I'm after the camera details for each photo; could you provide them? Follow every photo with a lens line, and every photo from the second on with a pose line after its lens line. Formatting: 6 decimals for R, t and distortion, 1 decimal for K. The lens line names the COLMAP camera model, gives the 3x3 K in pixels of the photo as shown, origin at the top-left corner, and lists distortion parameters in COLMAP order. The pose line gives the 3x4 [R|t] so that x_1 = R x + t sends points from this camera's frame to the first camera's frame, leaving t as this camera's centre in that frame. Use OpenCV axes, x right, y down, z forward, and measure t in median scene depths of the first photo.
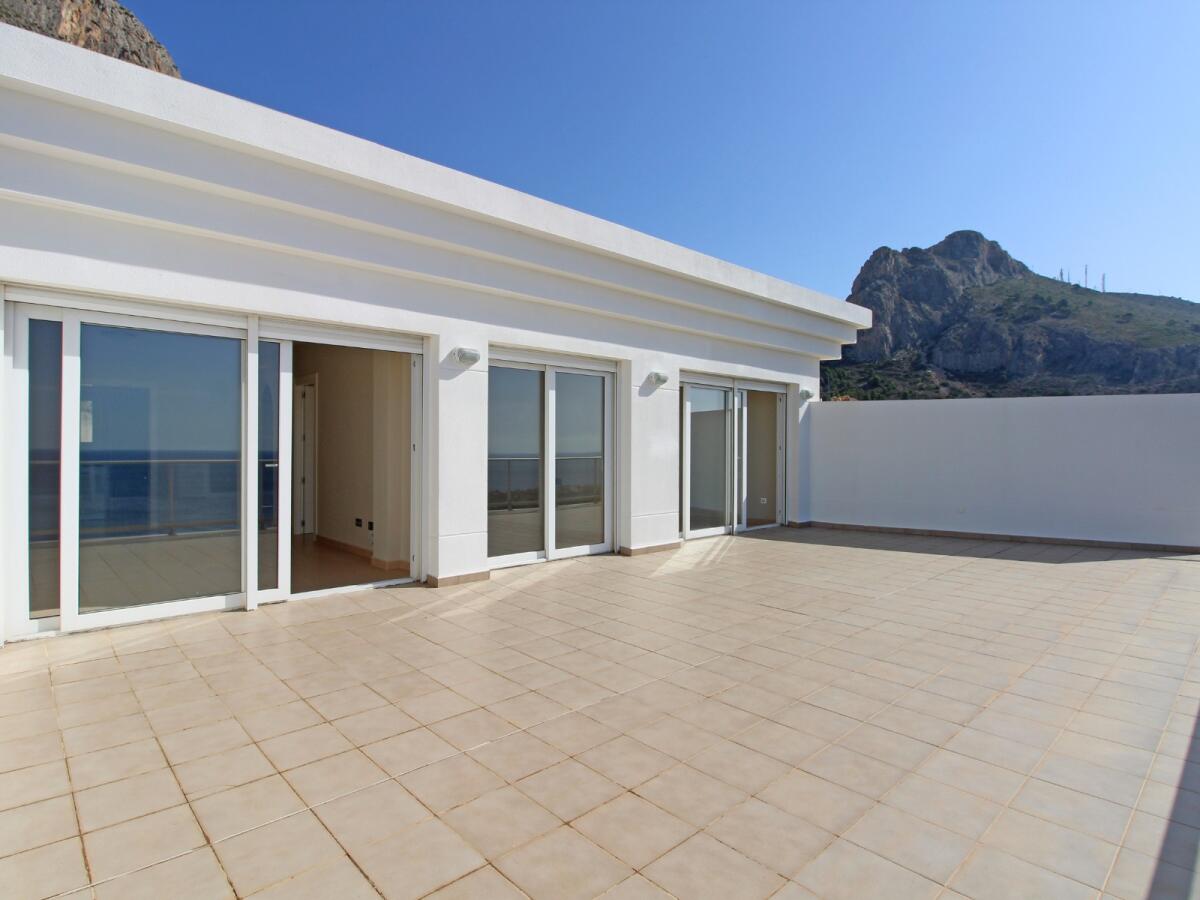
lens RADIAL K [[646.1, 0, 605.4], [0, 646.1, 447.1], [0, 0, 1]] dist [-0.002684, -0.000846]
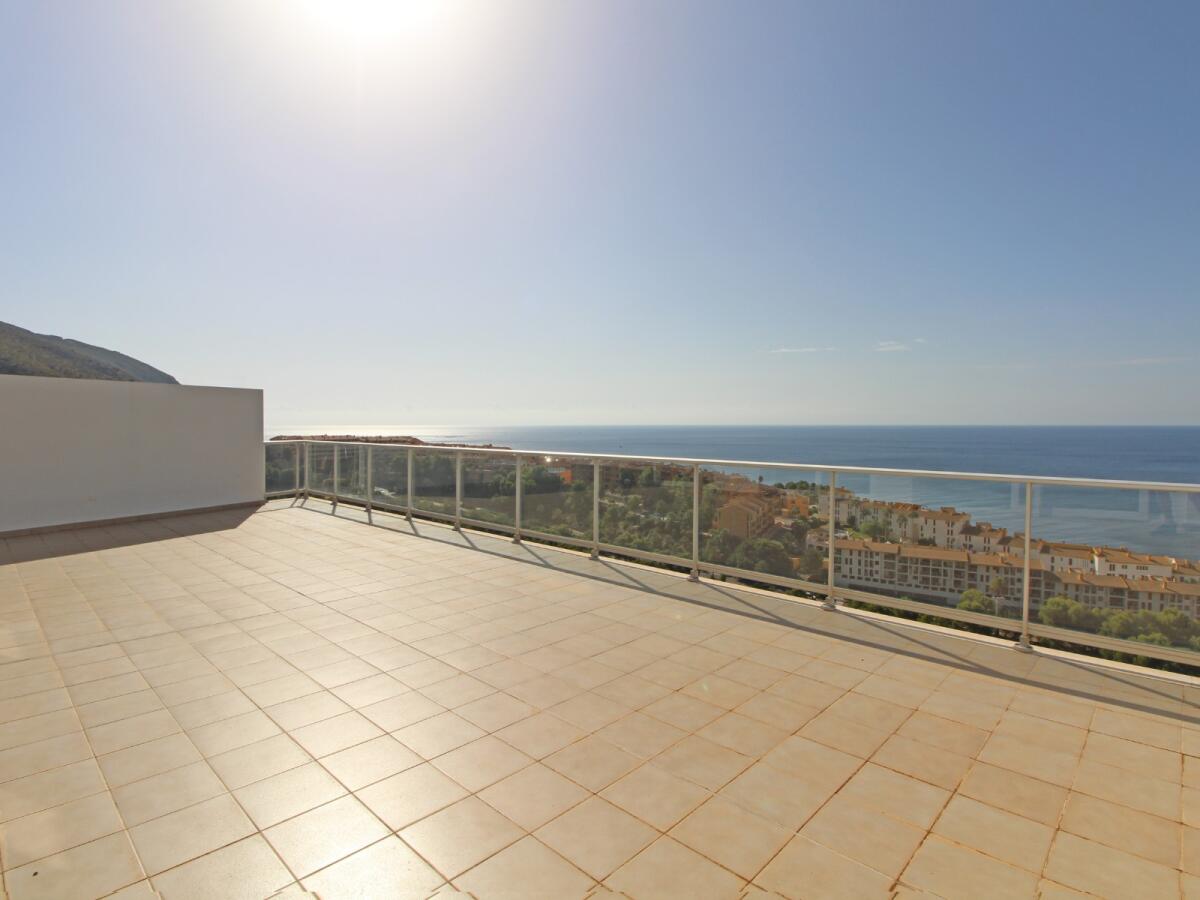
lens RADIAL K [[646.1, 0, 605.4], [0, 646.1, 447.1], [0, 0, 1]] dist [-0.002684, -0.000846]
pose [[-0.090171, -0.039202, 0.995154, -1.249941], [-0.006435, 0.999227, 0.038779, -0.005179], [-0.995906, -0.002907, -0.090354, 1.292725]]
